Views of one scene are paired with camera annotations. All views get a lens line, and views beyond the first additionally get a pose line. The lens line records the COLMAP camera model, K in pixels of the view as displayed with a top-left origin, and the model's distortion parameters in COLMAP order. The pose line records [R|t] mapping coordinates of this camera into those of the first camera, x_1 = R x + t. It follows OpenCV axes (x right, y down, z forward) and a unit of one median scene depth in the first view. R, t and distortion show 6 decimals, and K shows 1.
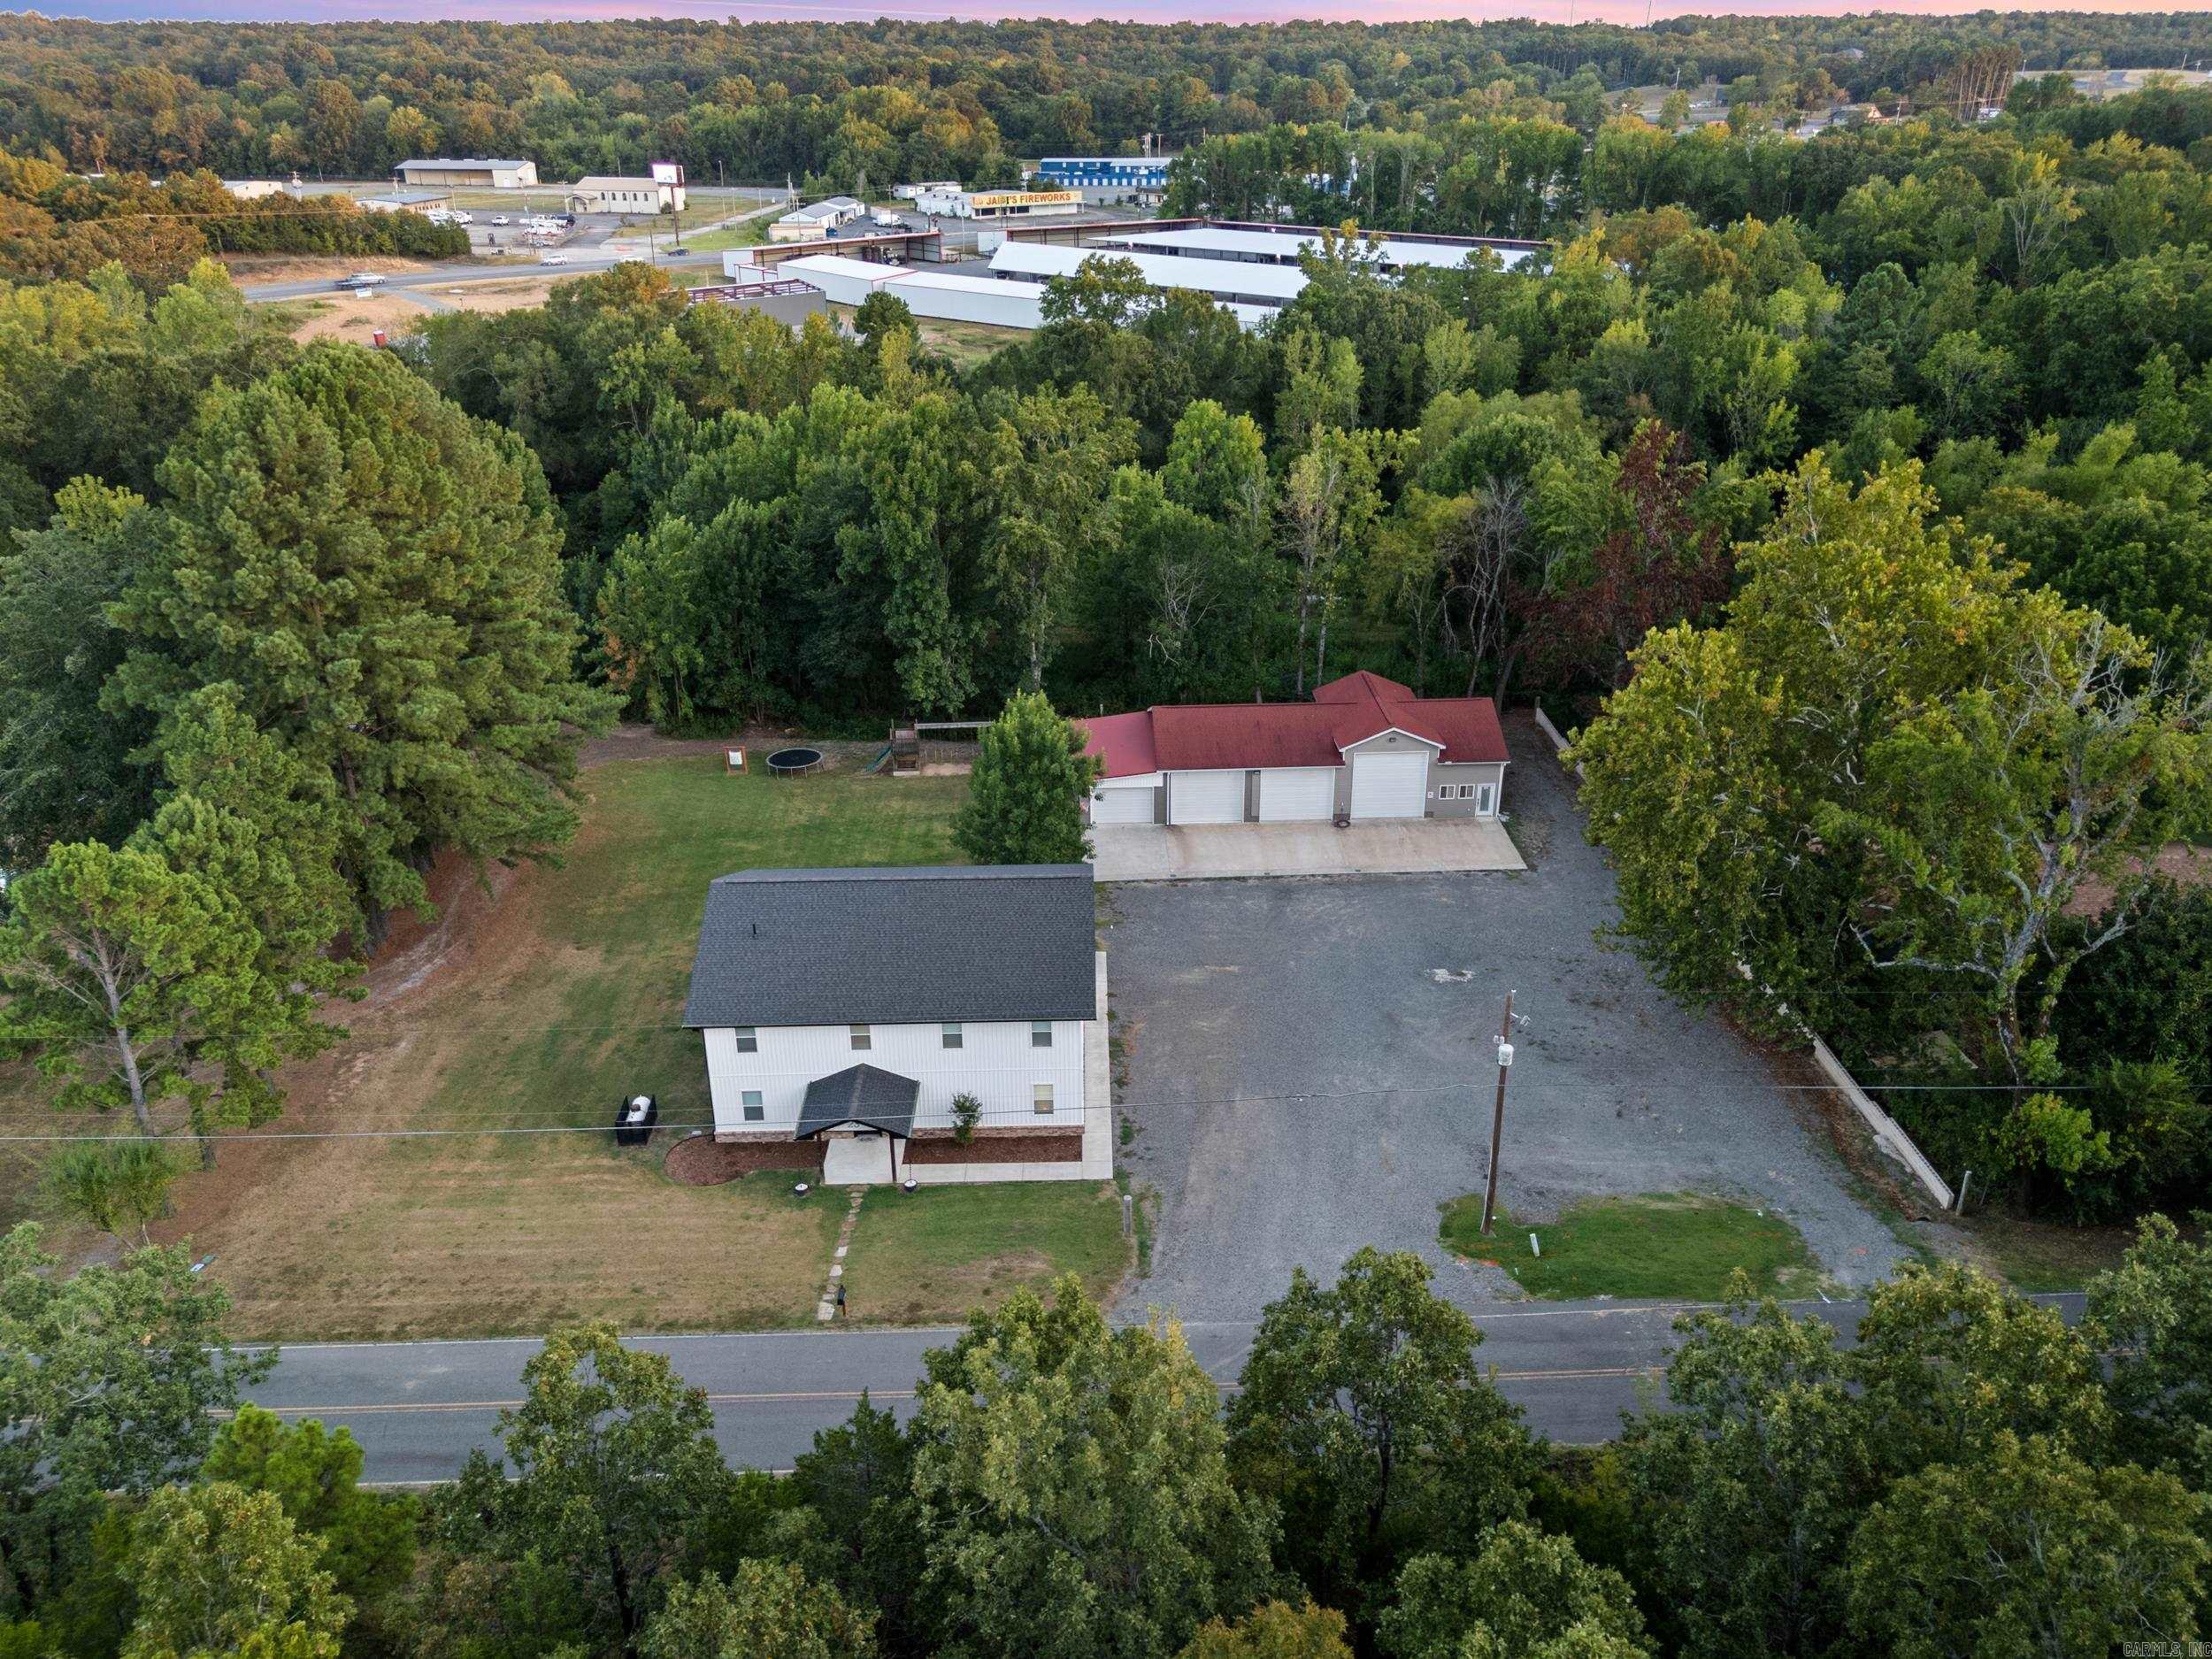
lens RADIAL K [[1541.6, 0, 1128.7], [0, 1541.6, 821.1], [0, 0, 1]] dist [0.005759, -0.004220]
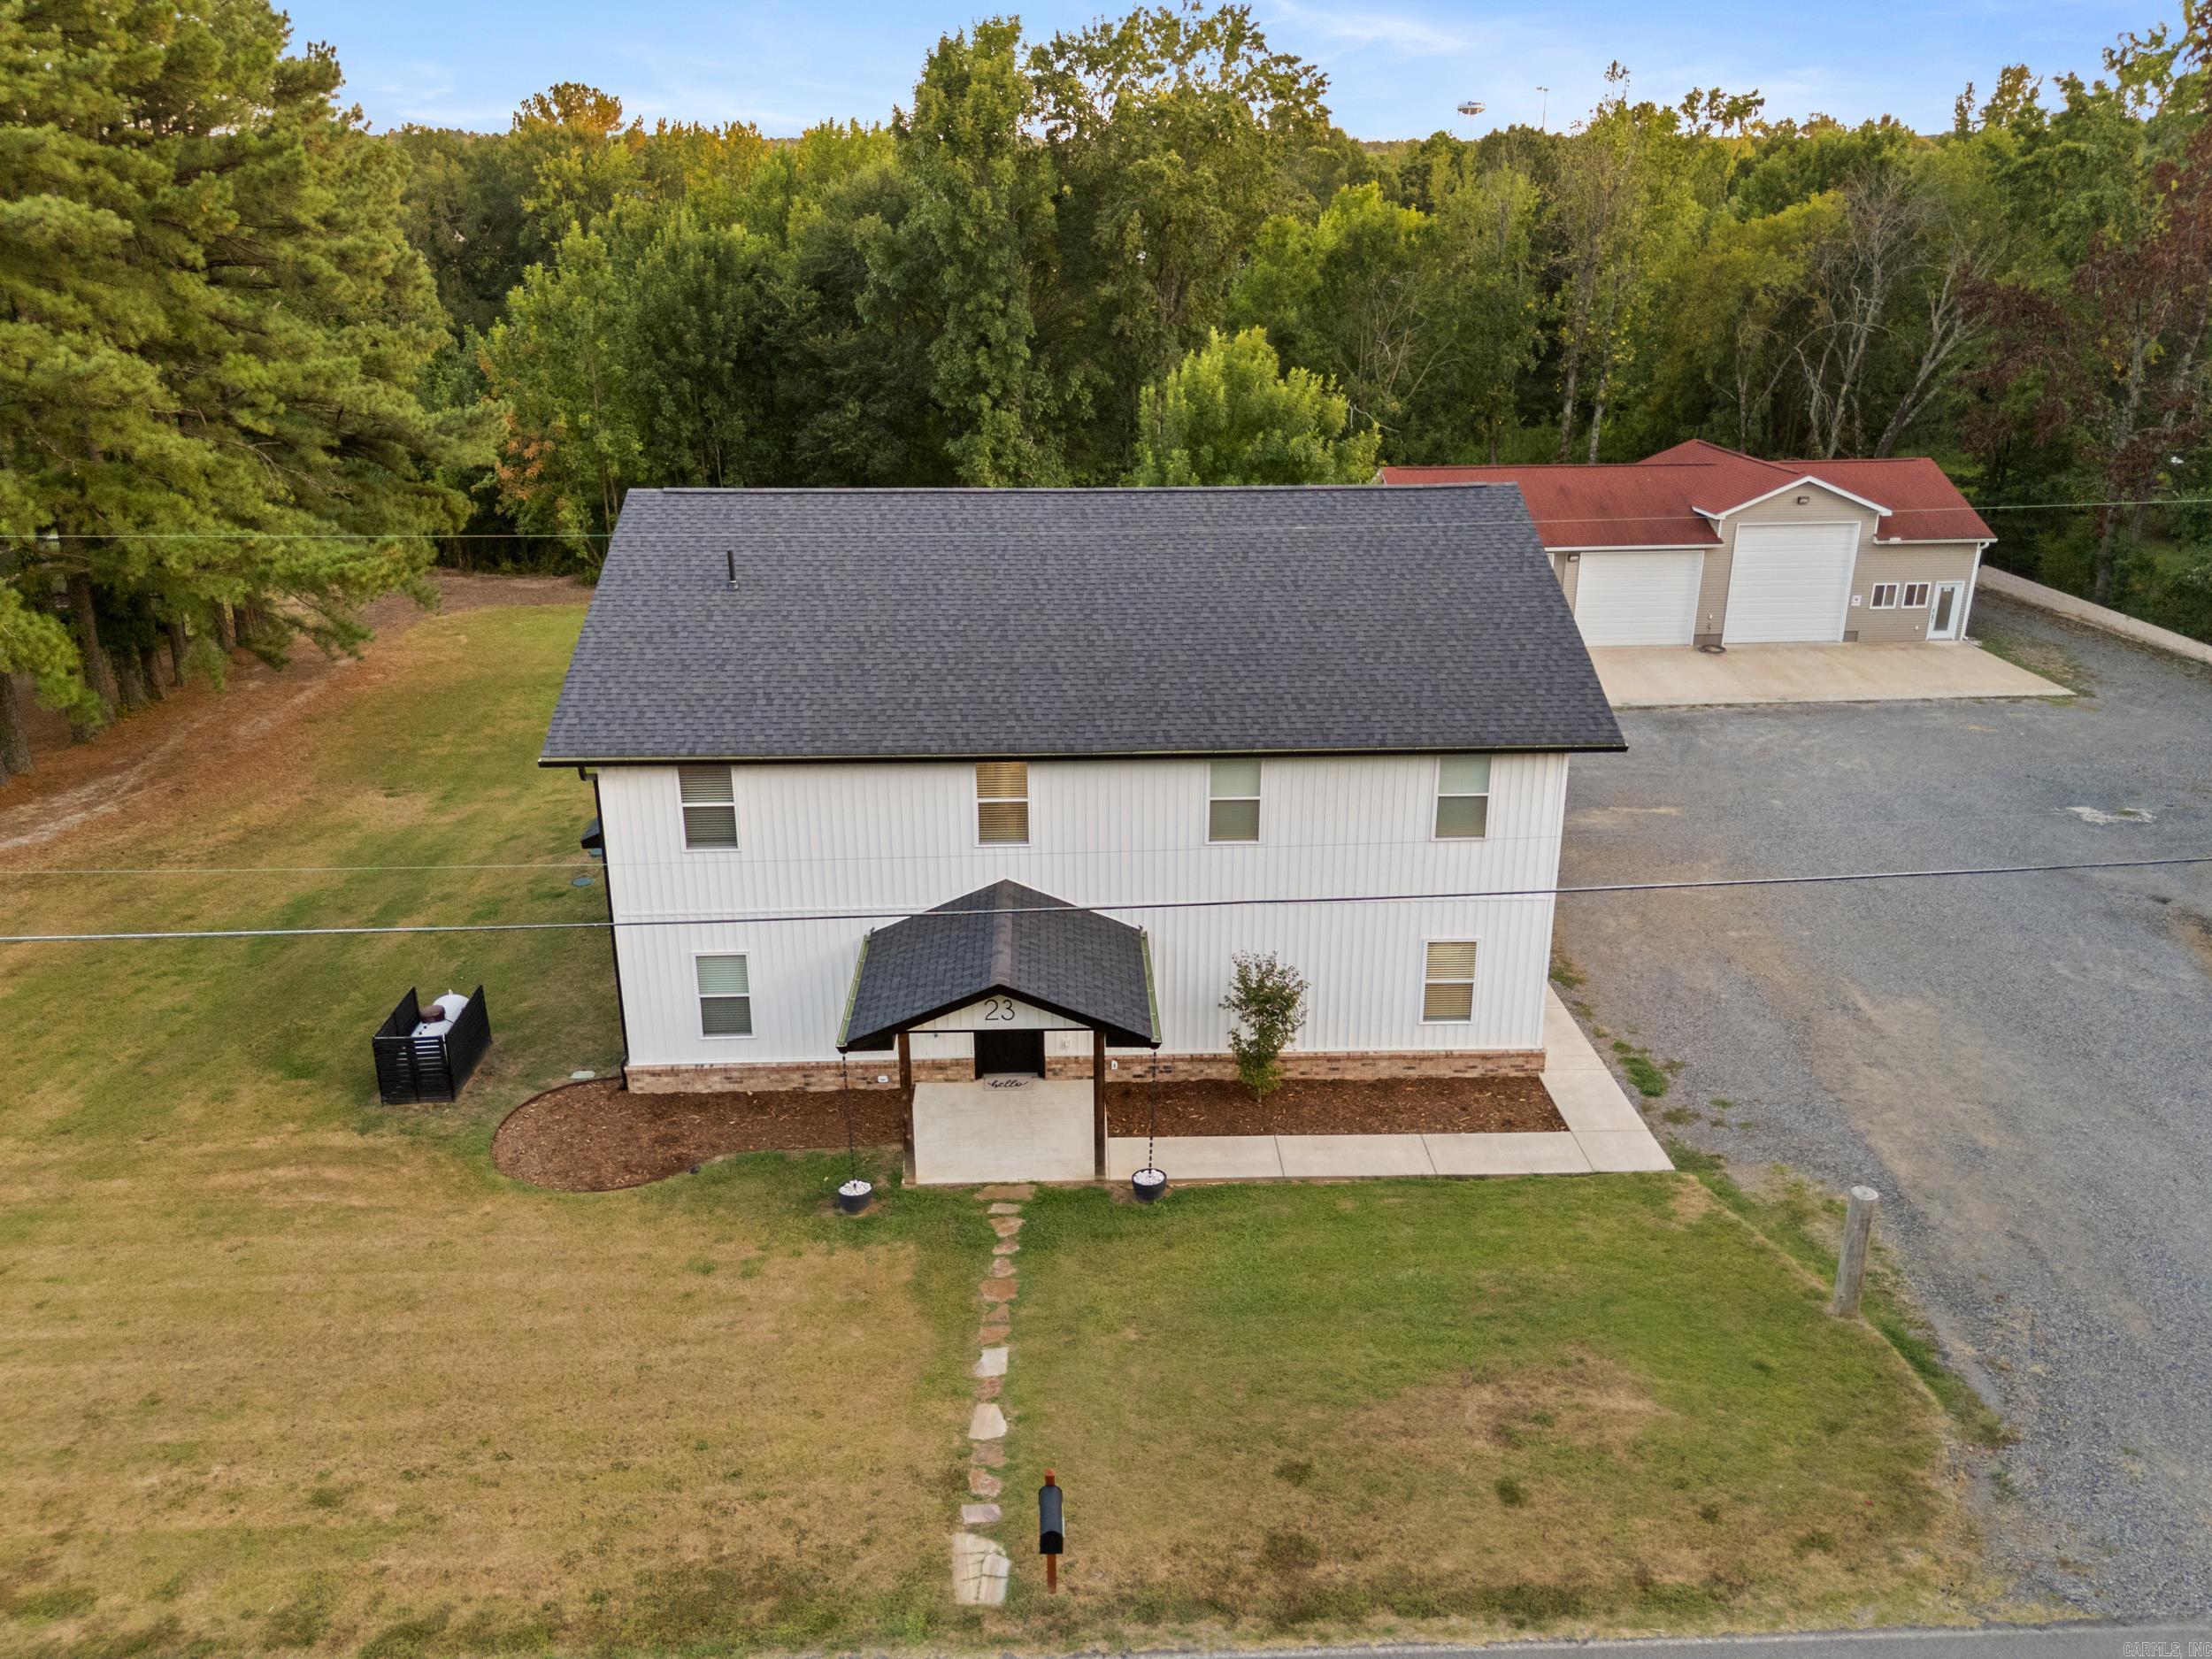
lens RADIAL K [[1598.9, 0, 1106.0], [0, 1598.9, 829.5], [0, 0, 1]] dist [0.024514, 0.000097]
pose [[0.999983, -0.005448, 0.001937, -0.145428], [0.005568, 0.997626, -0.068633, 0.169714], [-0.001558, 0.068643, 0.997640, 0.583883]]
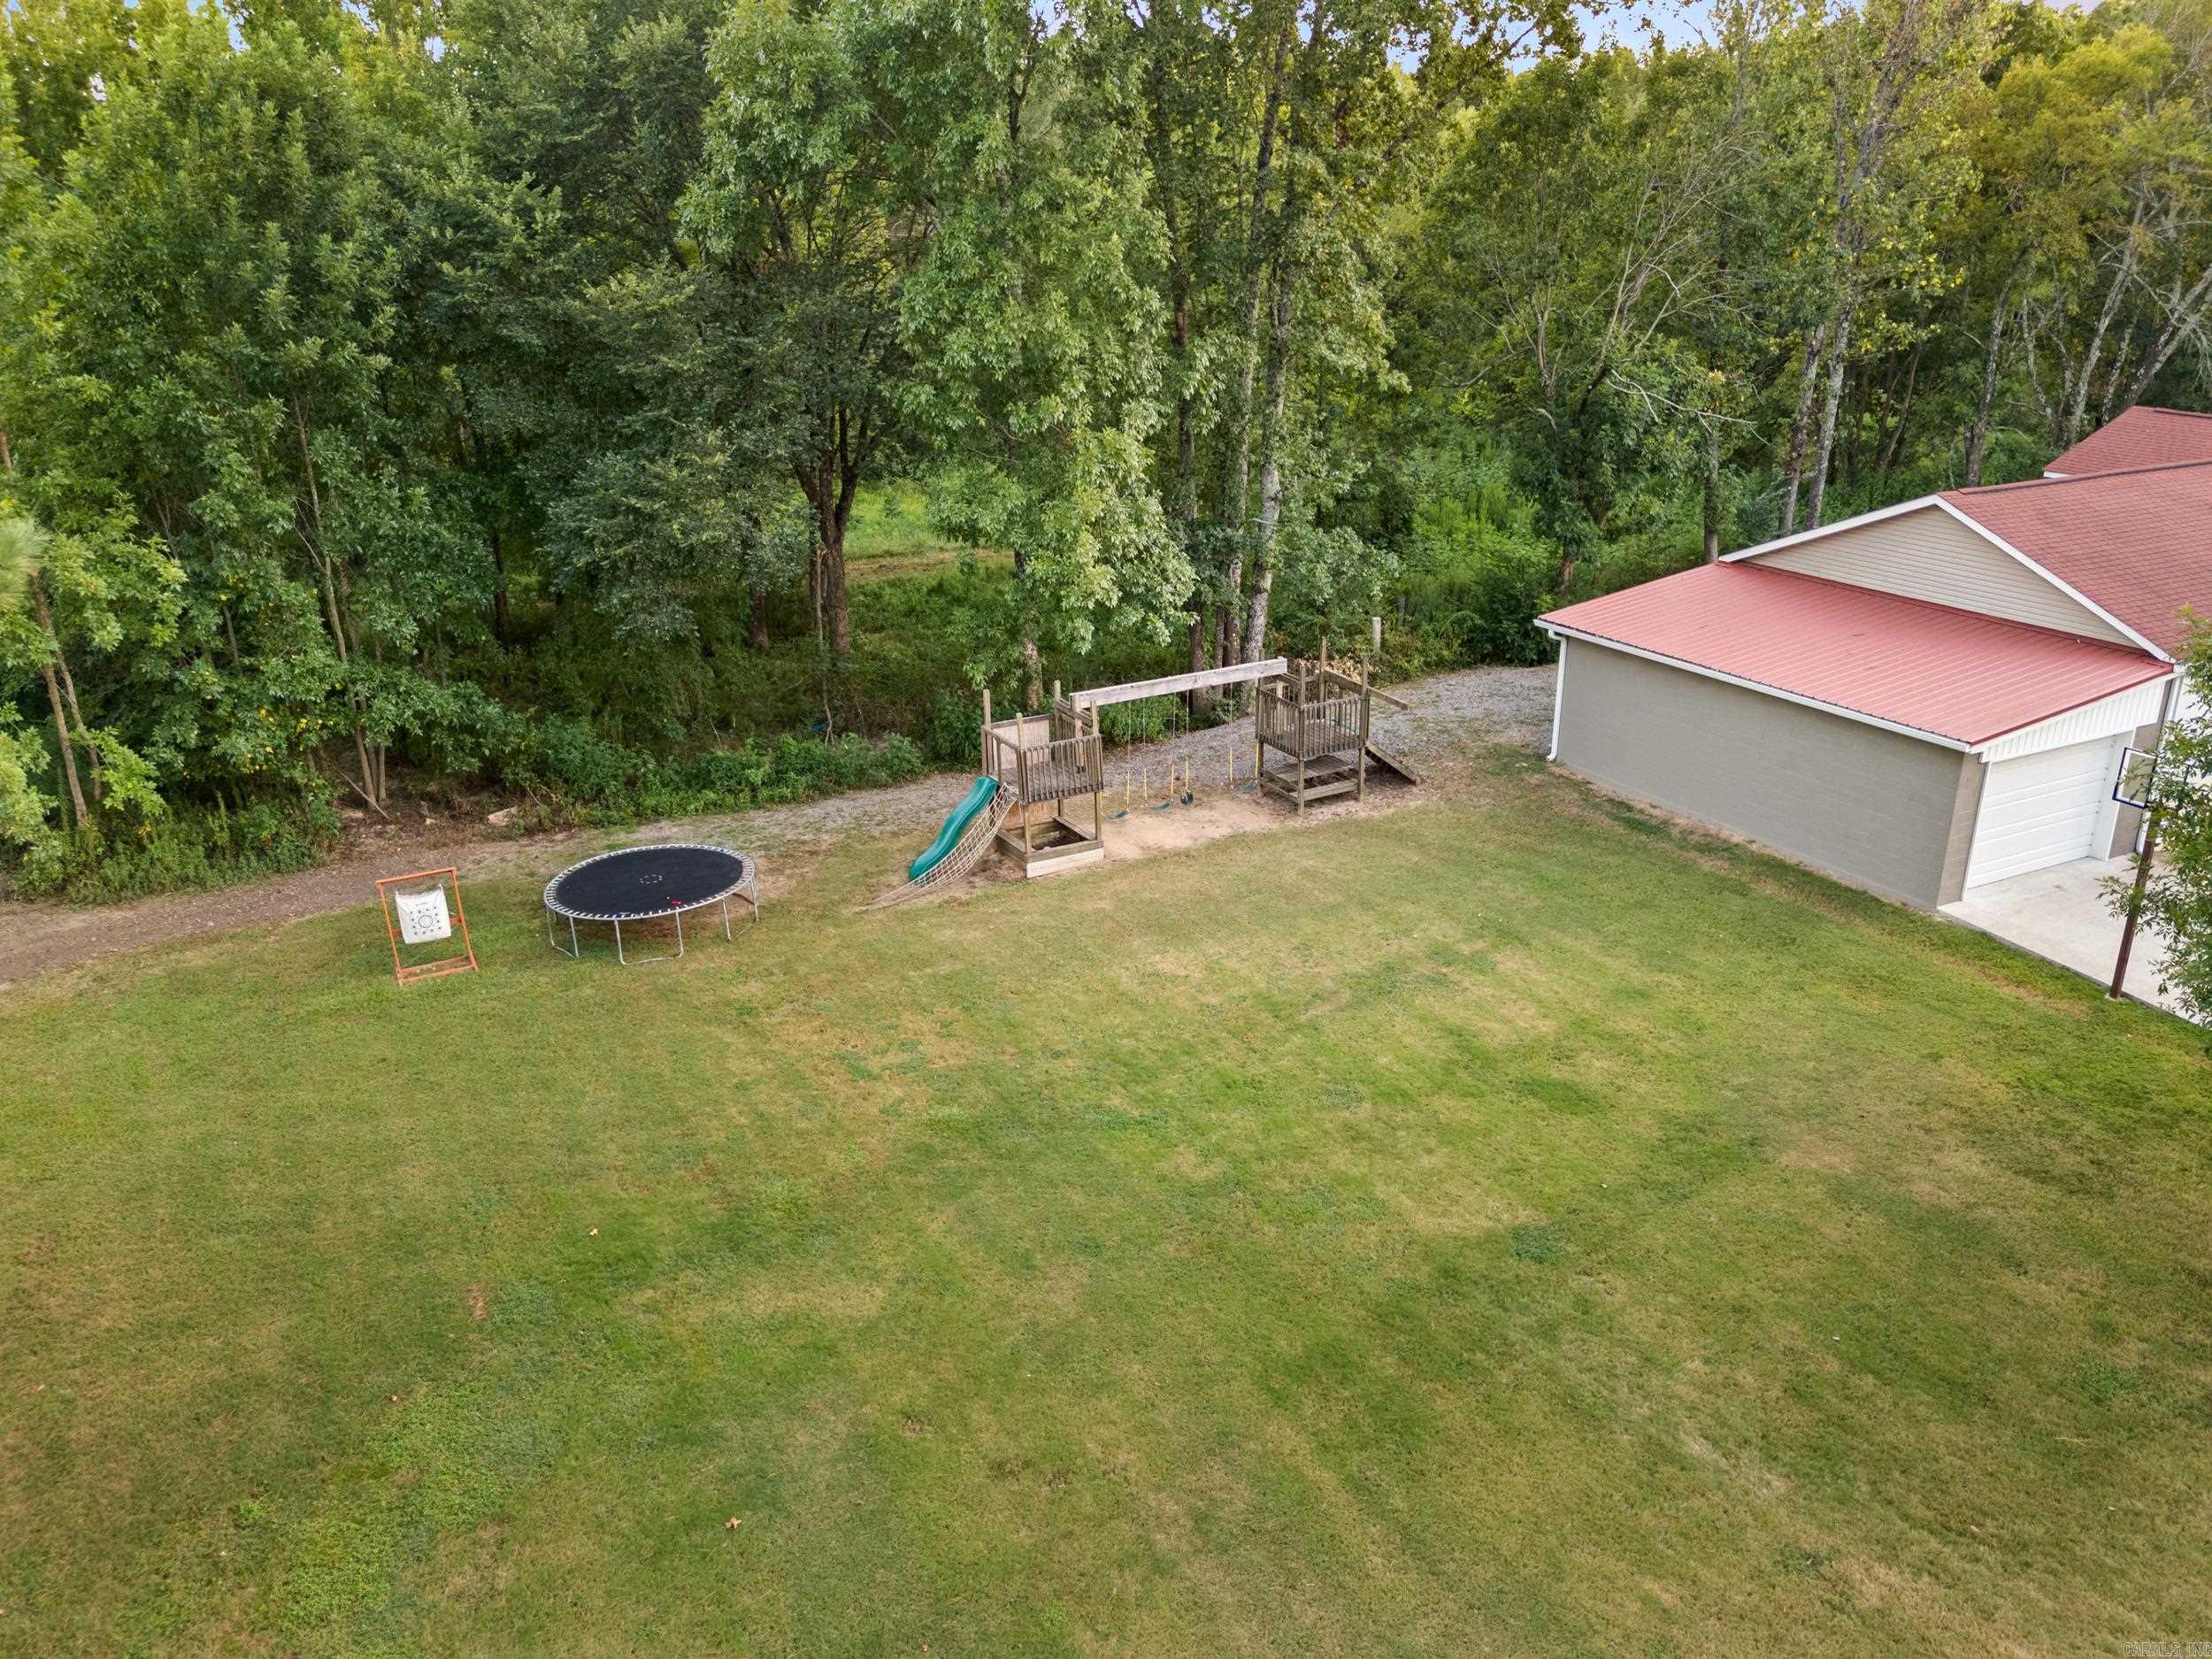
lens RADIAL K [[1598.9, 0, 1106.0], [0, 1598.9, 829.5], [0, 0, 1]] dist [0.024514, 0.000097]
pose [[0.914732, -0.158514, 0.371671, -0.411935], [0.181352, 0.983046, -0.027073, -0.045417], [-0.361078, 0.092168, 0.927970, 1.176678]]
